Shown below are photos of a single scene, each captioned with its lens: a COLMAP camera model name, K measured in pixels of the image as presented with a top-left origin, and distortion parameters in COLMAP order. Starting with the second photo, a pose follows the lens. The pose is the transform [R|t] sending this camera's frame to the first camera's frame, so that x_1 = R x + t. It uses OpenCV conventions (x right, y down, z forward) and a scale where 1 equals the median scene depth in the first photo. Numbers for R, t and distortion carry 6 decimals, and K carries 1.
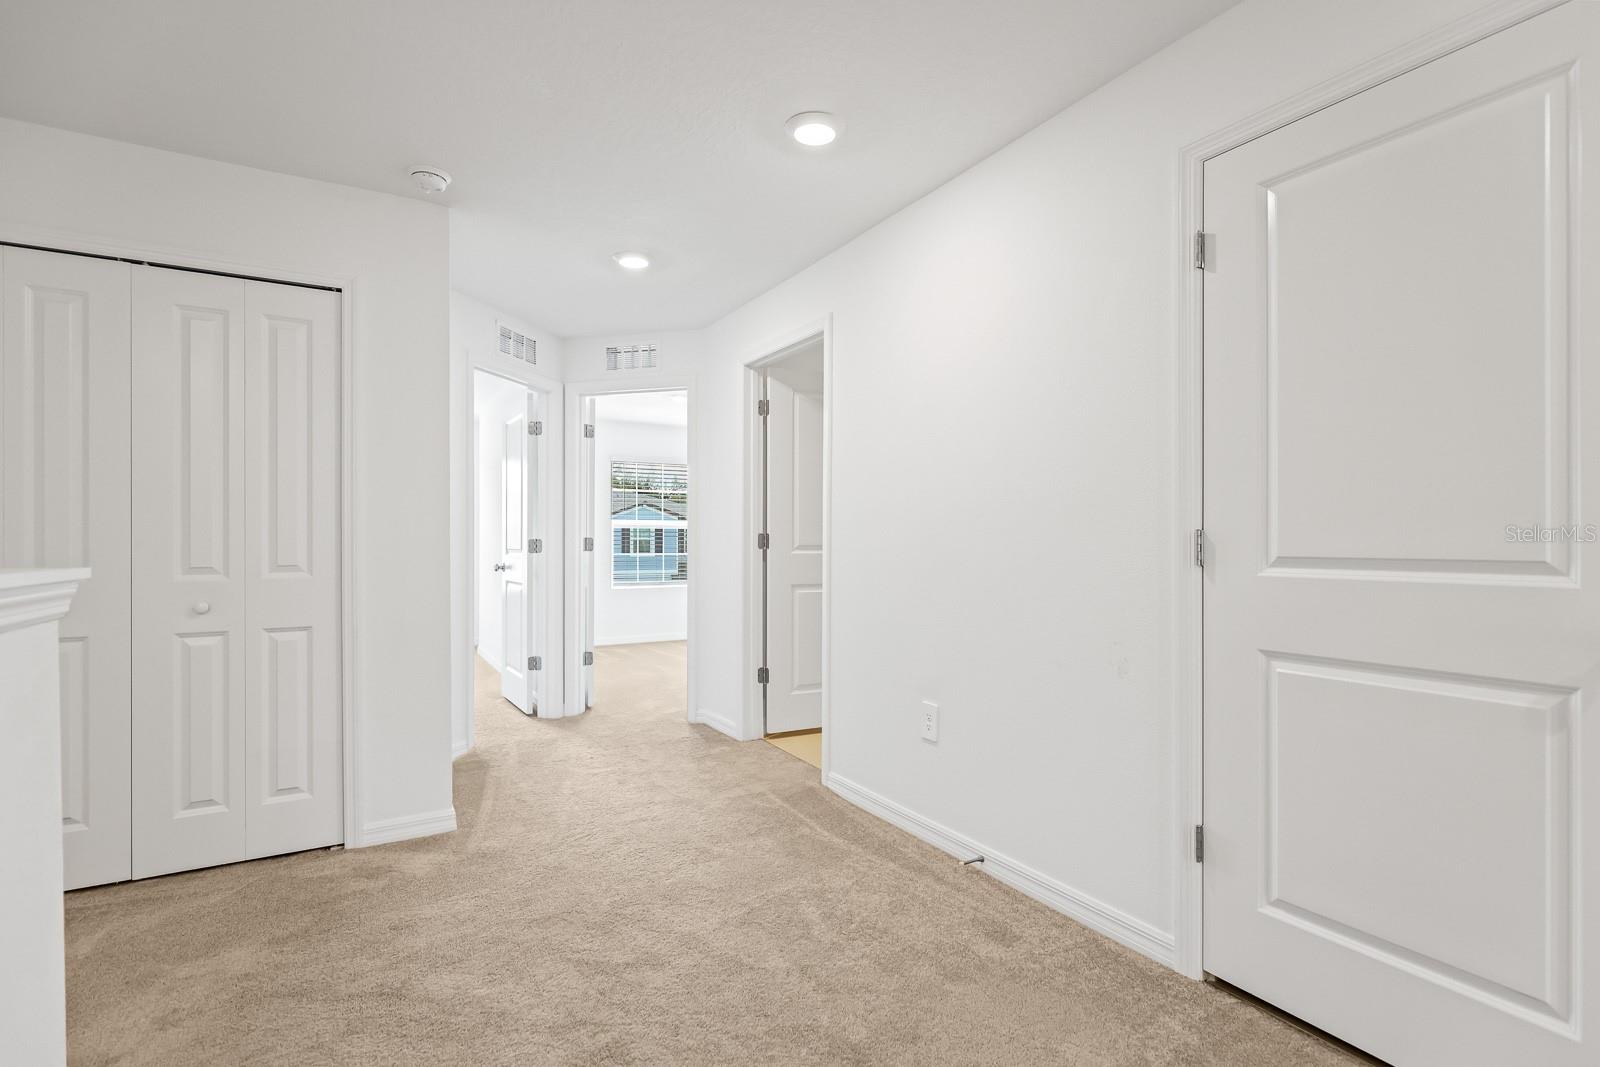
lens RADIAL K [[757.8, 0, 791.9], [0, 757.8, 542.8], [0, 0, 1]] dist [0.014545, -0.006894]
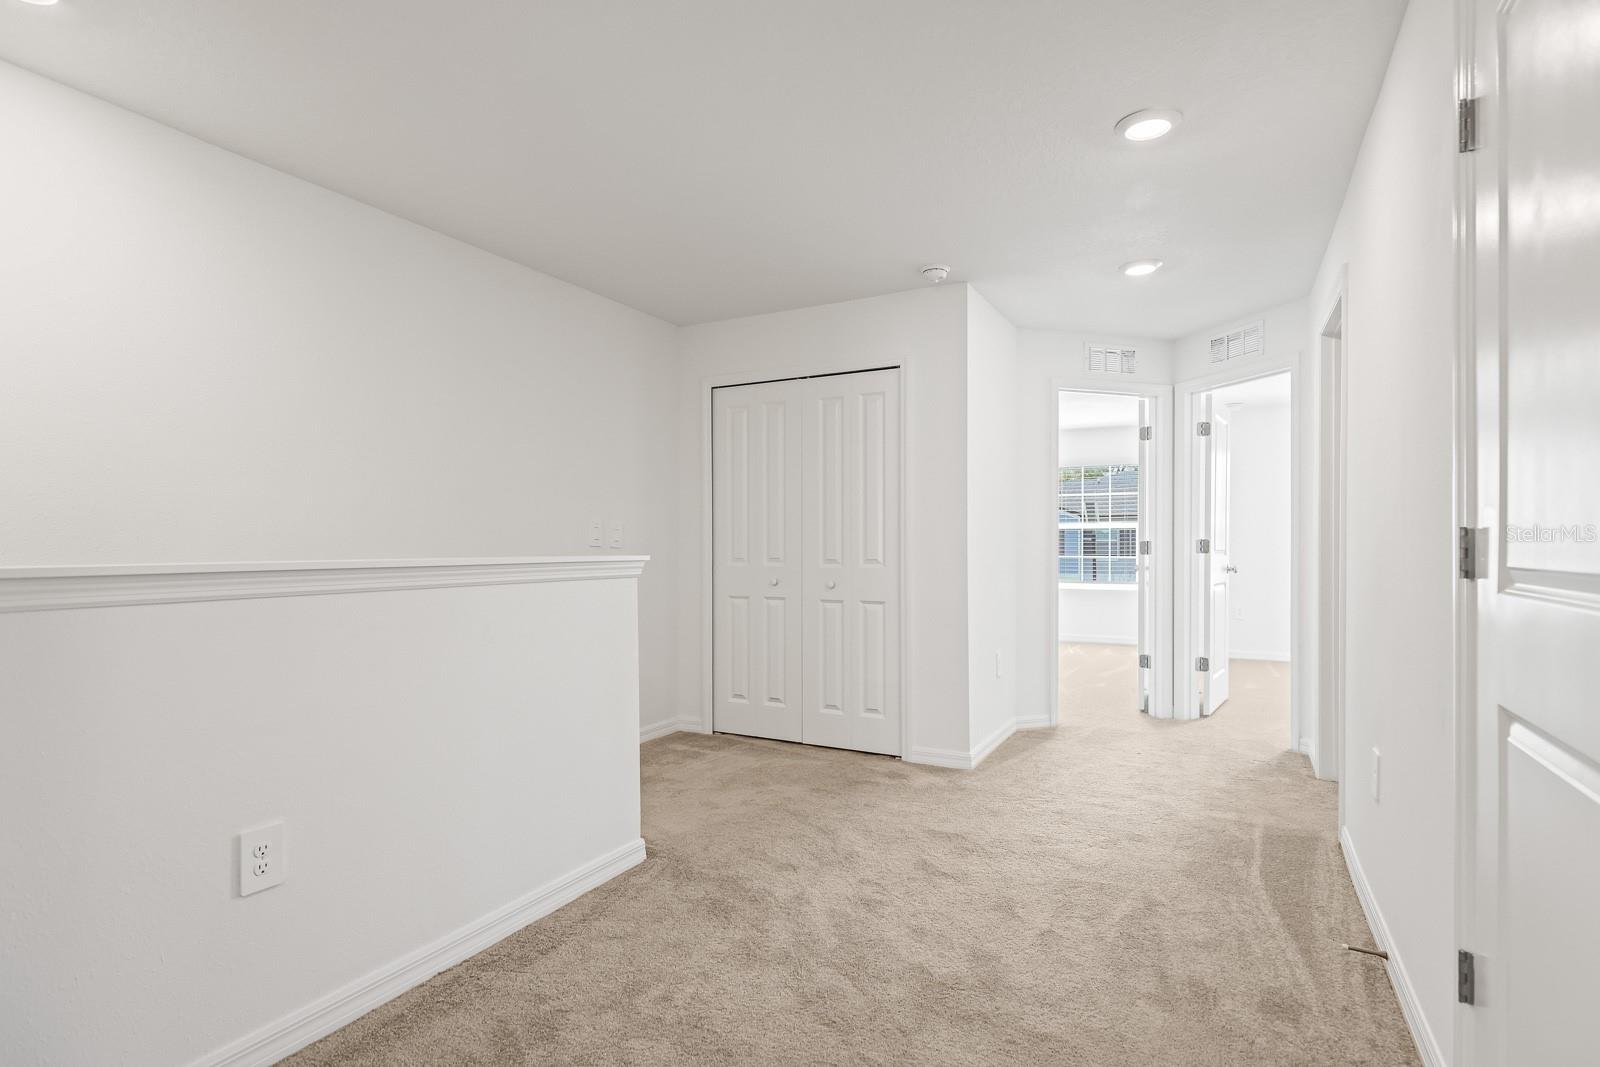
lens RADIAL K [[792.8, 0, 806.3], [0, 792.8, 542.0], [0, 0, 1]] dist [0.003097, -0.000772]
pose [[0.526870, -0.002158, -0.849943, 0.570324], [-0.000524, 0.999996, -0.002864, 0.000083], [0.849945, 0.001954, 0.526867, 0.070434]]
